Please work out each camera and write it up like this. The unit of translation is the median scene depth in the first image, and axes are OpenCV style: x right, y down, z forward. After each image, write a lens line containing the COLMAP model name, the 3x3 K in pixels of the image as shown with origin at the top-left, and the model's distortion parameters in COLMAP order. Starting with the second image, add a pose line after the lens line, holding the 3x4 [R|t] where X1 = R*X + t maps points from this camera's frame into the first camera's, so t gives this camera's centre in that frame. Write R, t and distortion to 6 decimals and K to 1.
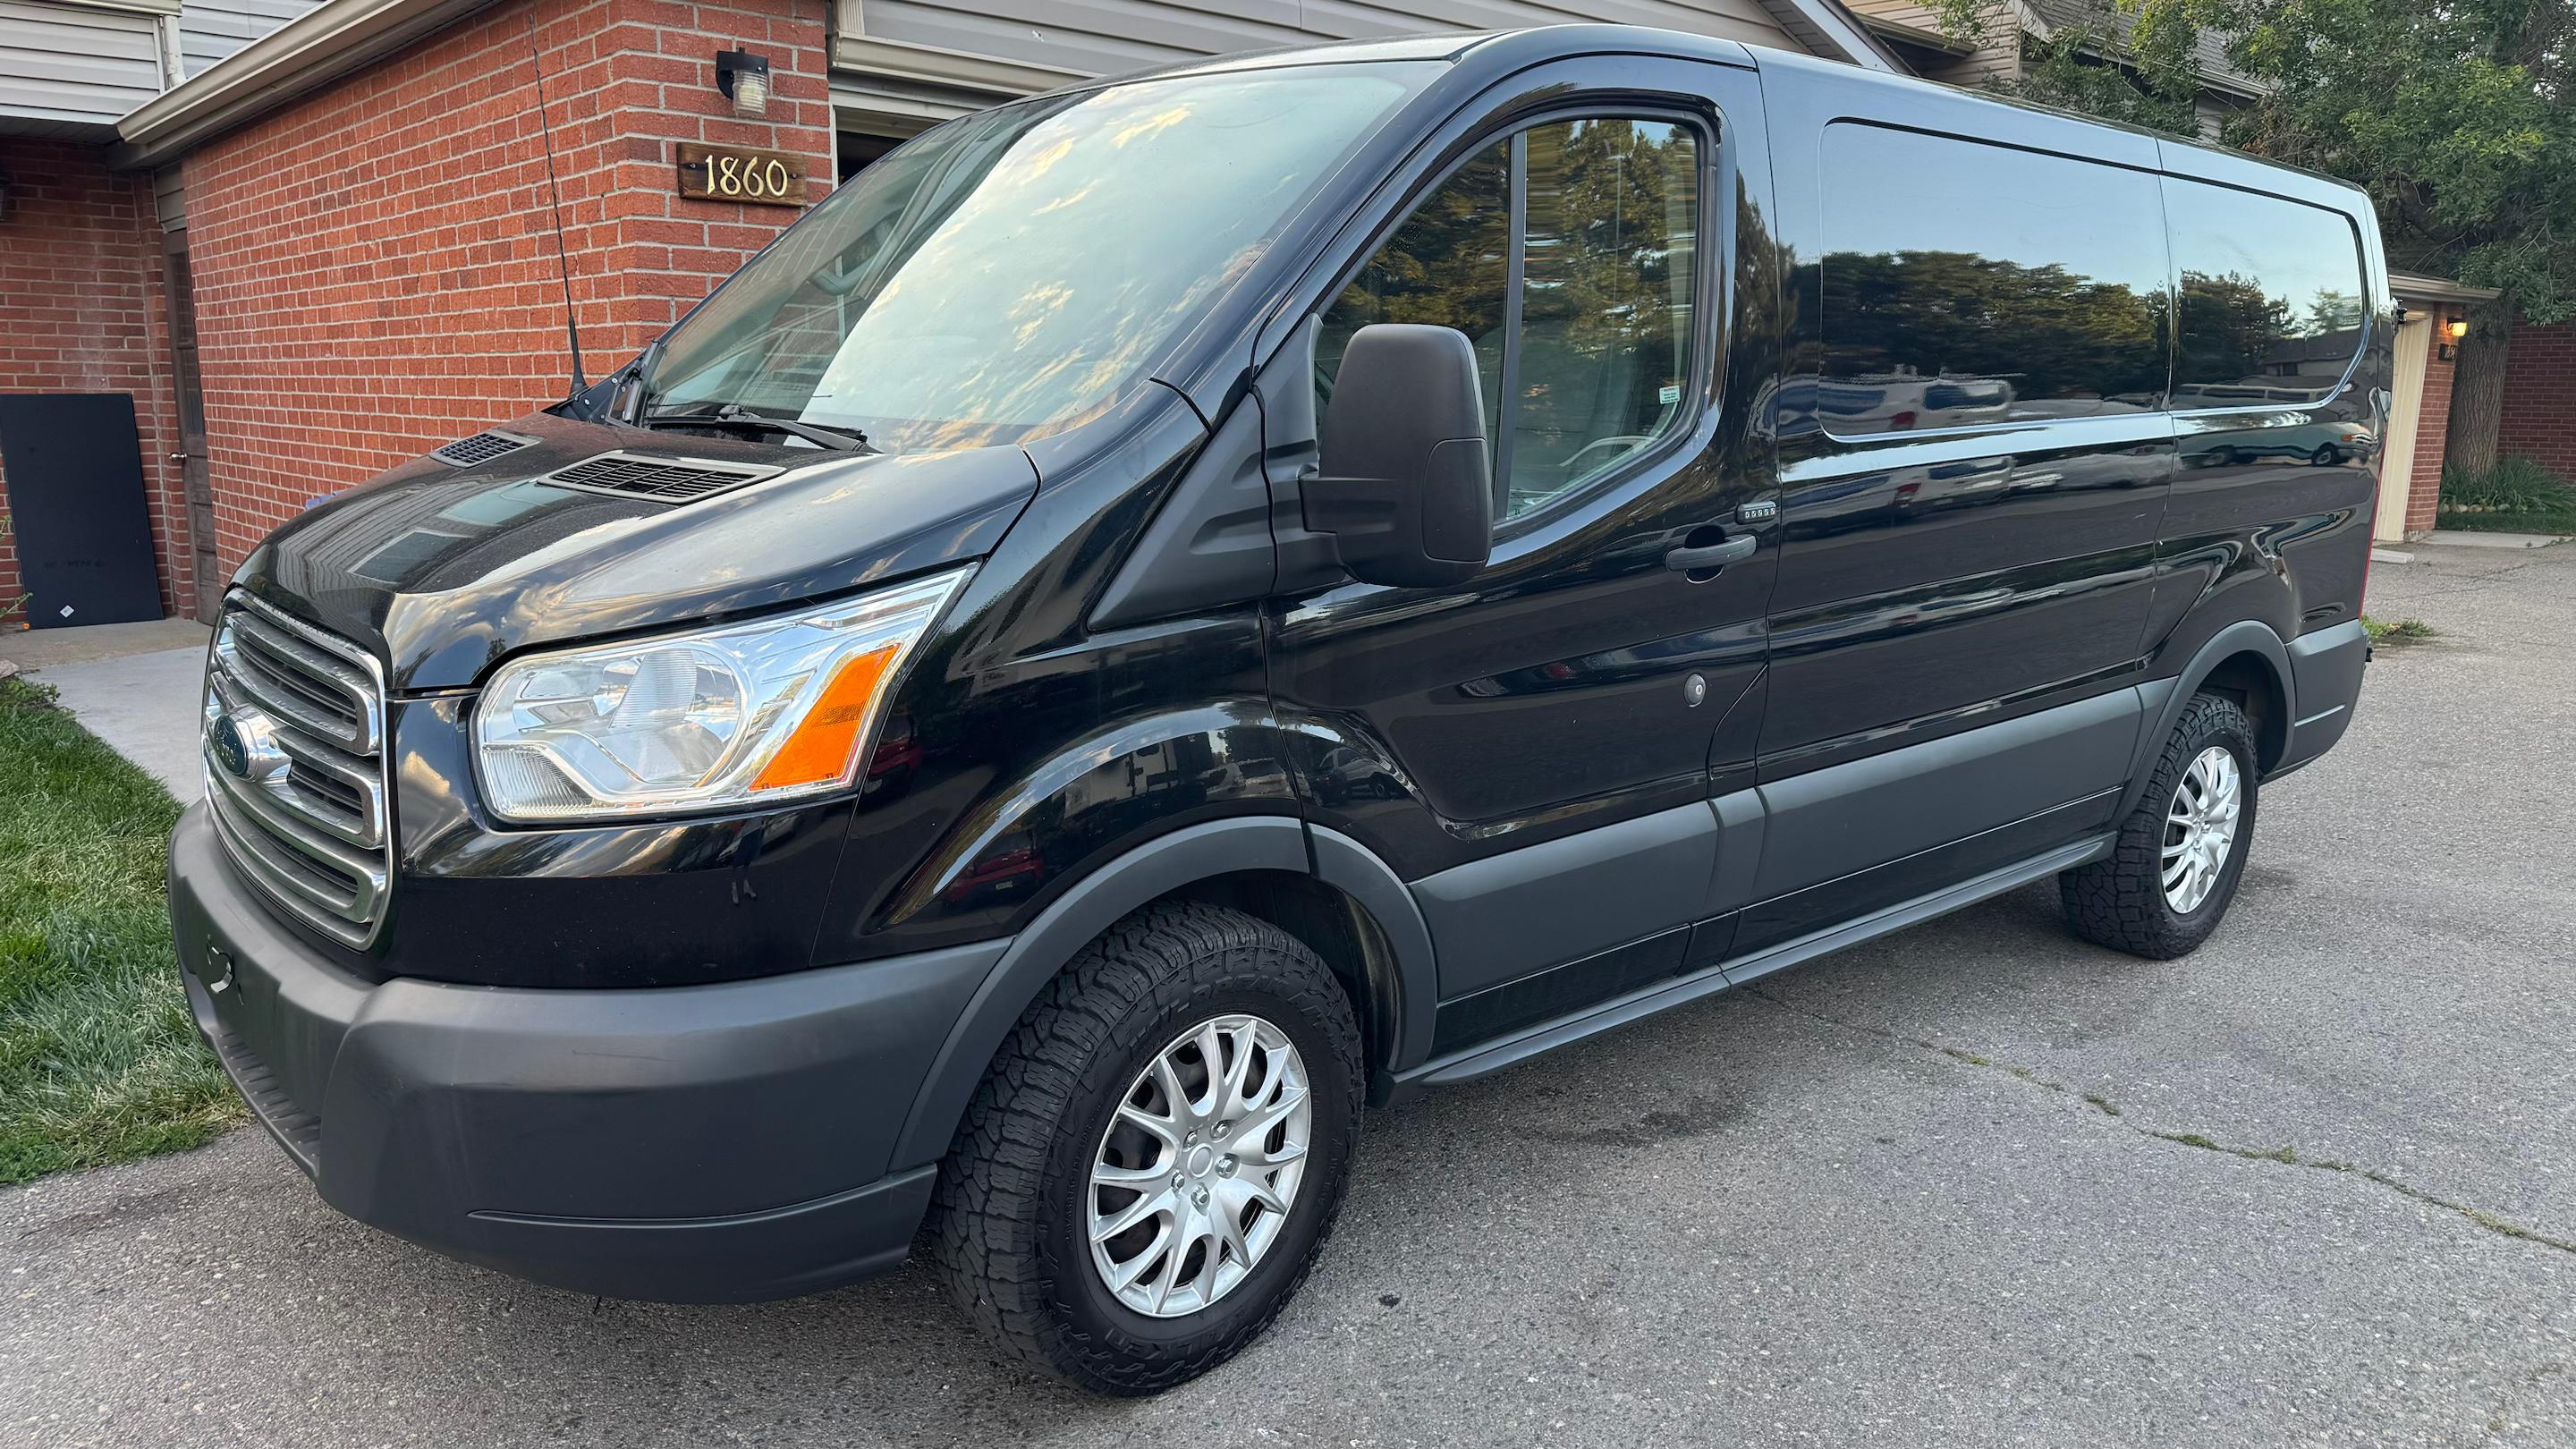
lens RADIAL K [[1777.6, 0, 1299.3], [0, 1777.6, 728.9], [0, 0, 1]] dist [0.035706, -0.035149]
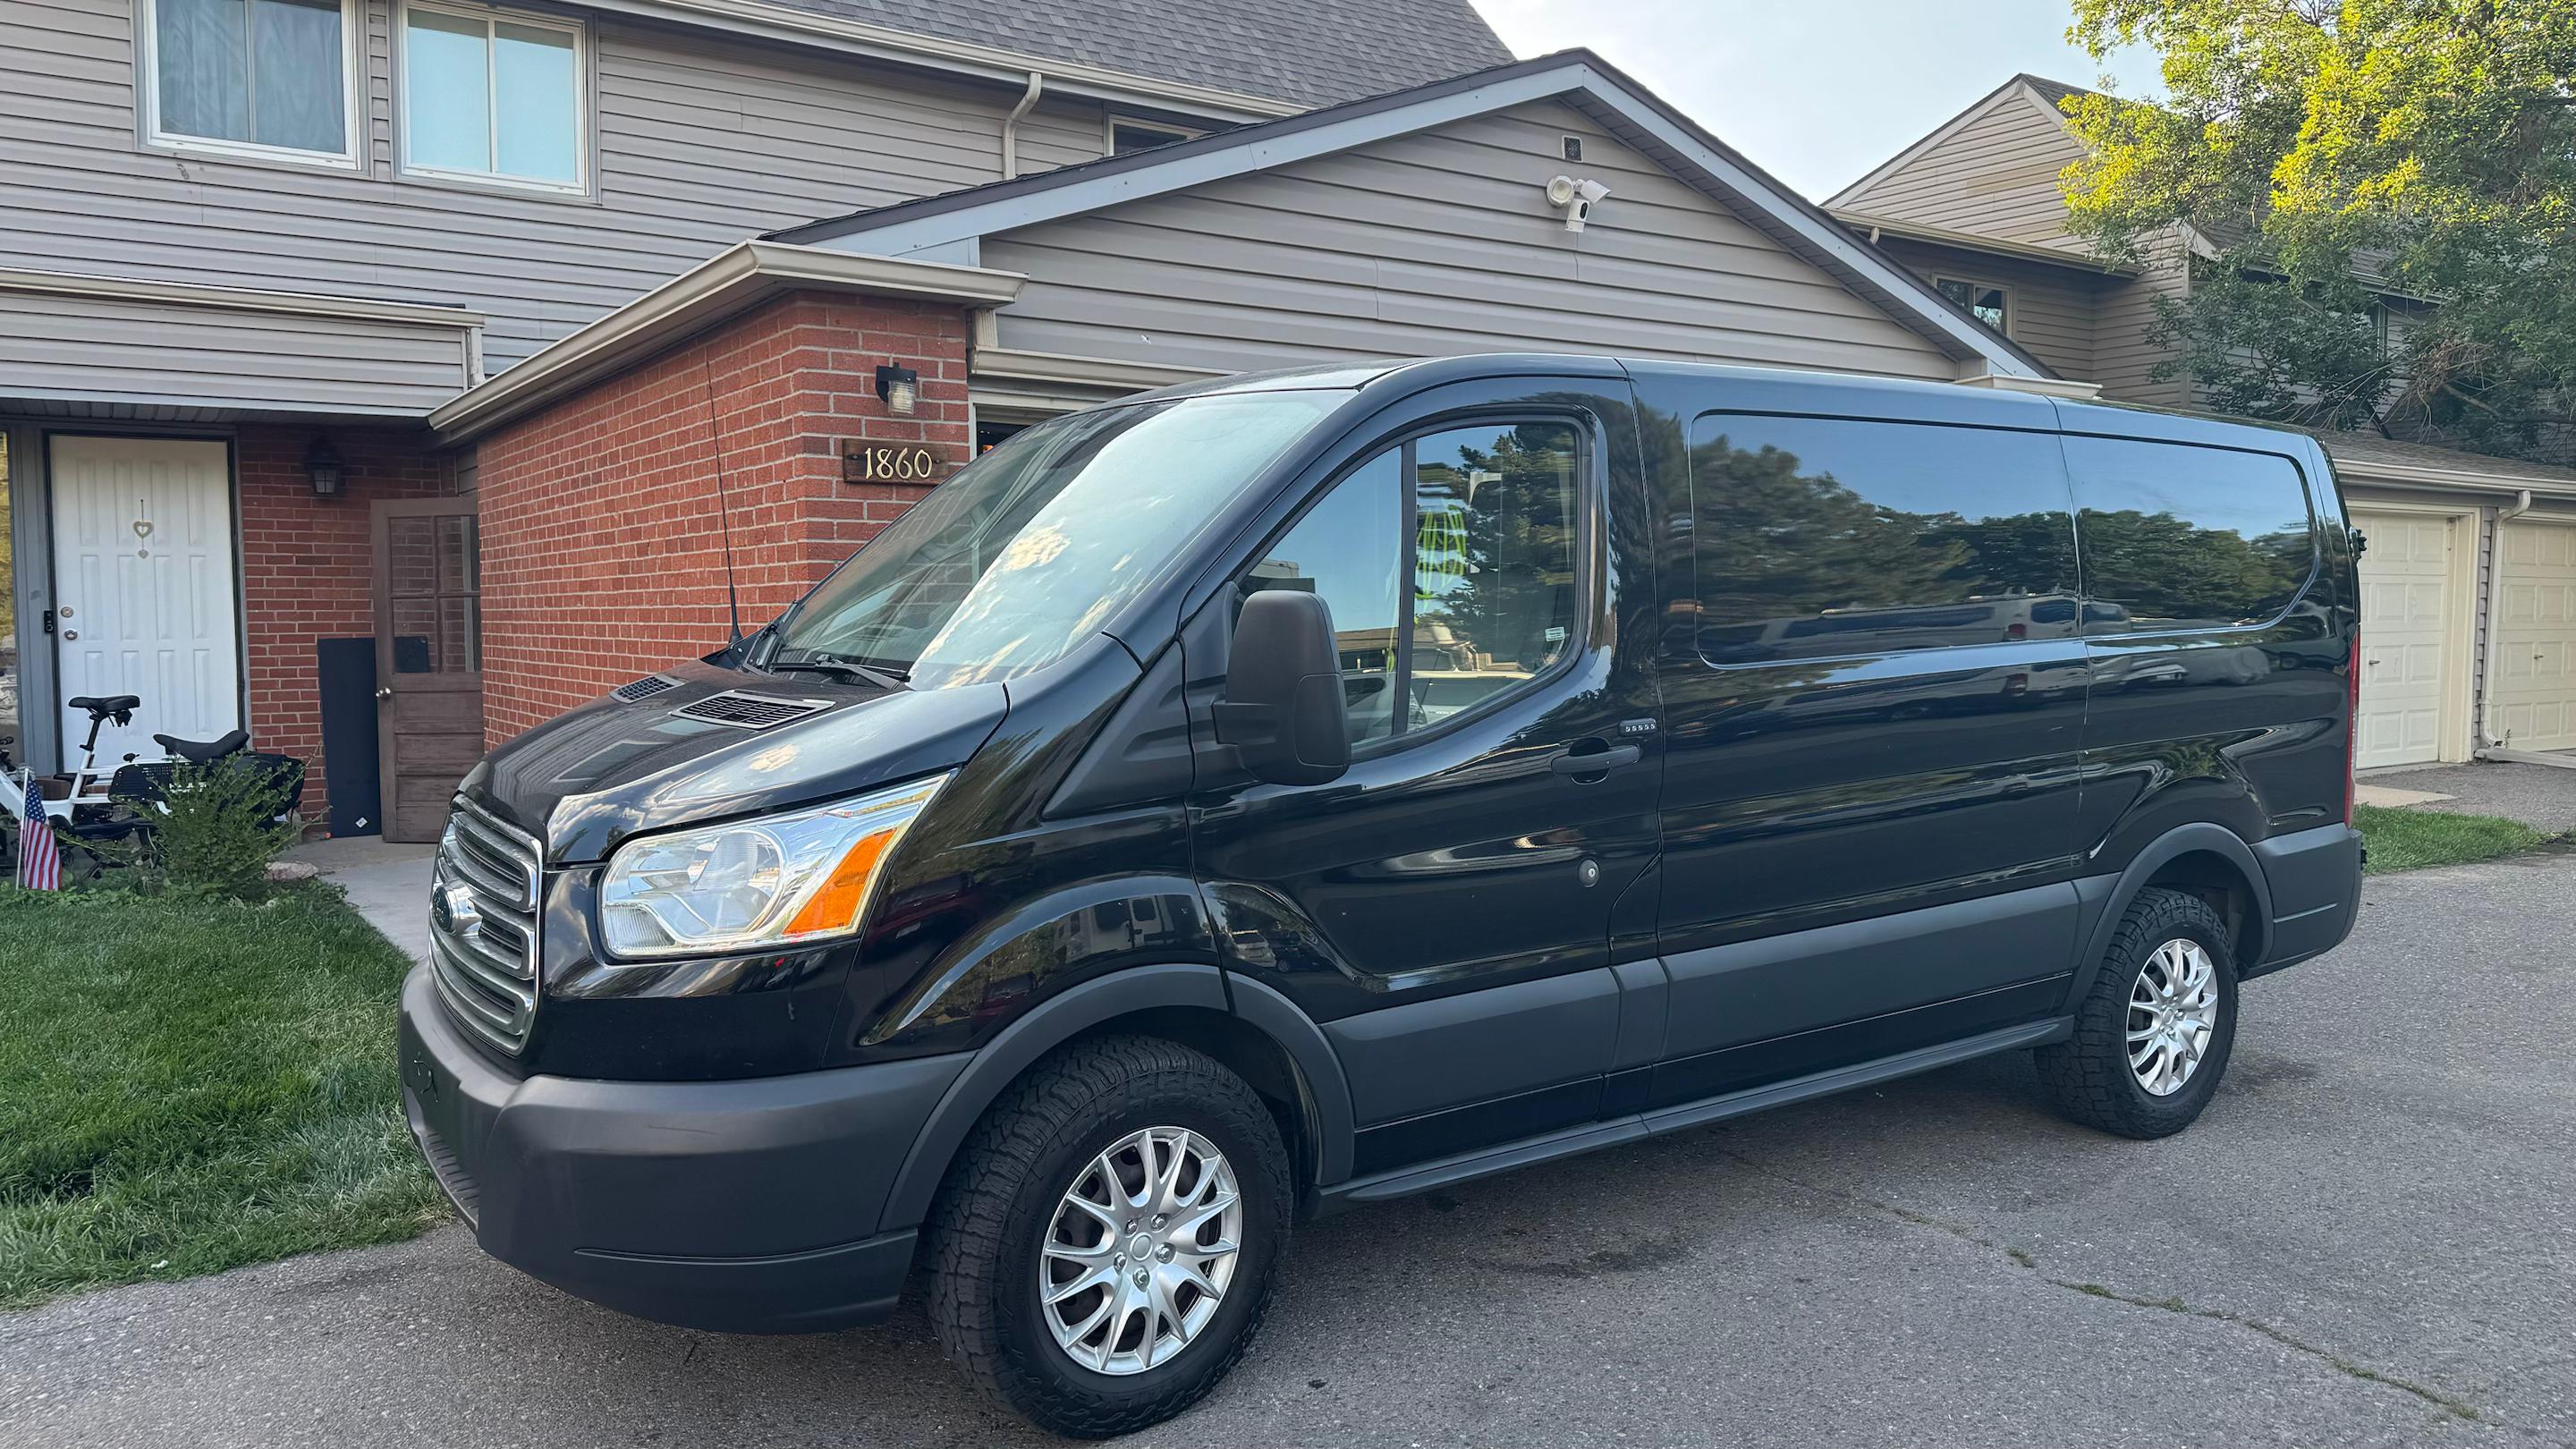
lens RADIAL K [[1777.6, 0, 1283.6], [0, 1777.6, 715.2], [0, 0, 1]] dist [0.035706, -0.035149]
pose [[0.991564, -0.009804, -0.129248, 0.182144], [-0.006824, 0.991804, -0.127584, 0.027854], [0.129440, 0.127390, 0.983370, -0.231479]]
